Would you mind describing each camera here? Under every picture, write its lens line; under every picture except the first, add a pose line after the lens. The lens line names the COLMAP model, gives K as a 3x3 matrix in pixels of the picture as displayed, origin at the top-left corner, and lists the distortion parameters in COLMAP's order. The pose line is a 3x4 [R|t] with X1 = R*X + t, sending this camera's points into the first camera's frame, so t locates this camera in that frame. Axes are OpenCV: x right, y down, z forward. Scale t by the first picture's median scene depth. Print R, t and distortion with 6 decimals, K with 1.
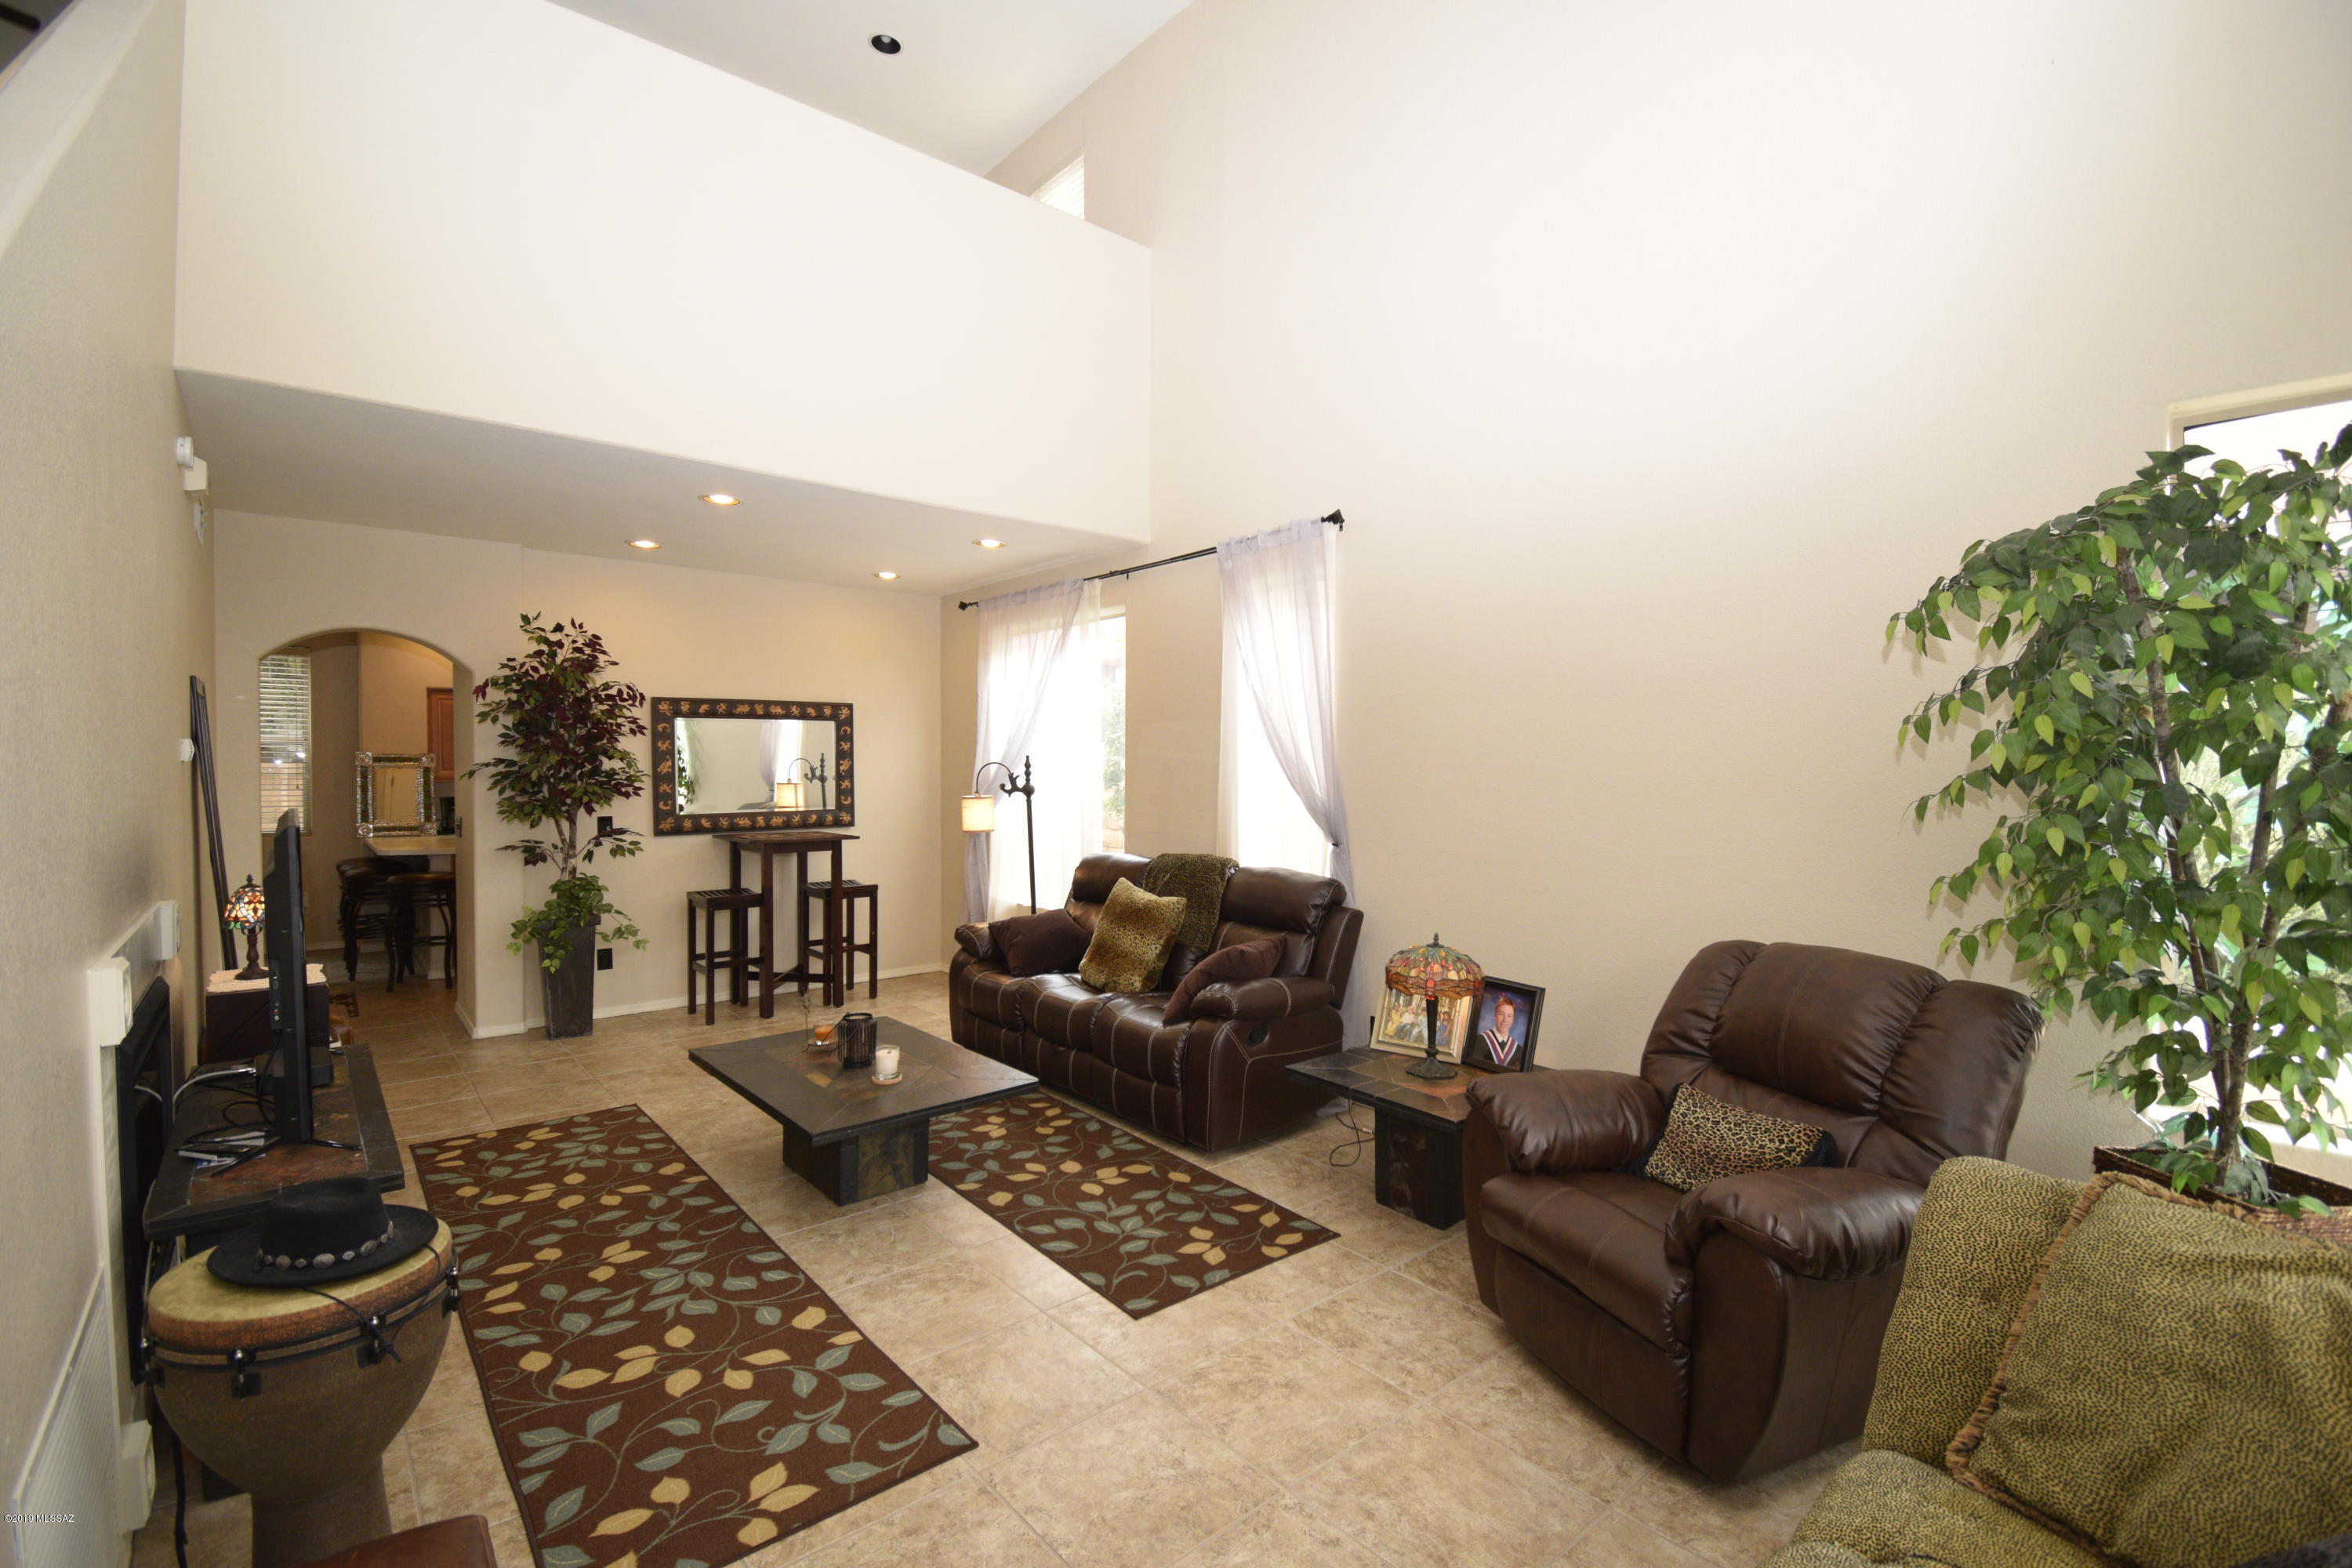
lens RADIAL K [[1033.6, 0, 1194.8], [0, 1033.6, 779.2], [0, 0, 1]] dist [-0.009179, -0.003146]
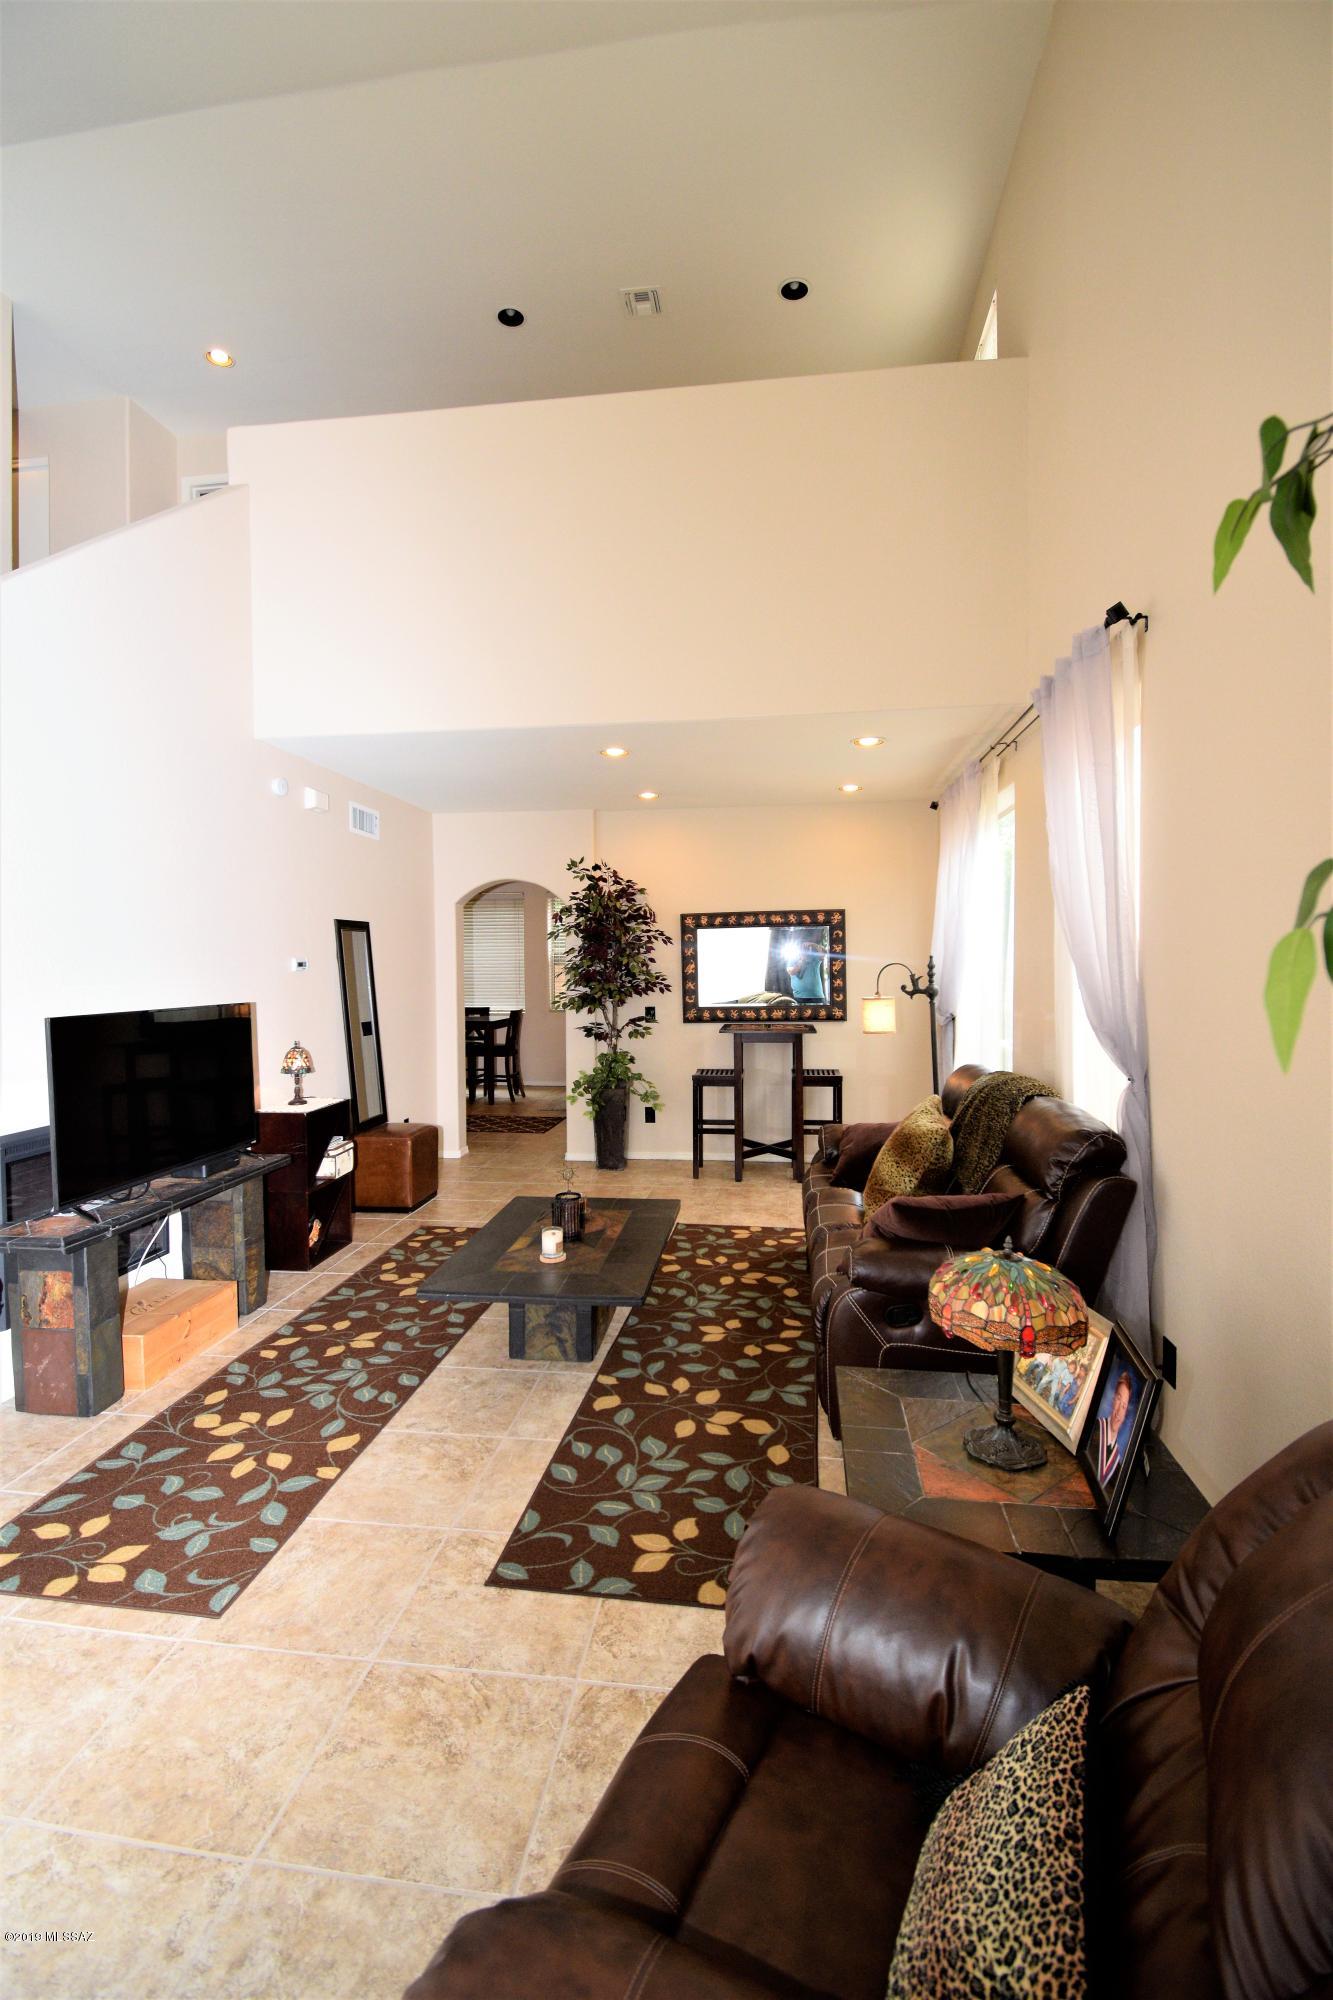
lens RADIAL K [[878.9, 0, 670.1], [0, 878.9, 989.4], [0, 0, 1]] dist [-0.009179, -0.003146]
pose [[0.666263, 0.014699, -0.745572, 0.424647], [0.003517, 0.999733, 0.022852, -0.017226], [0.745709, -0.017848, 0.666033, 0.414451]]
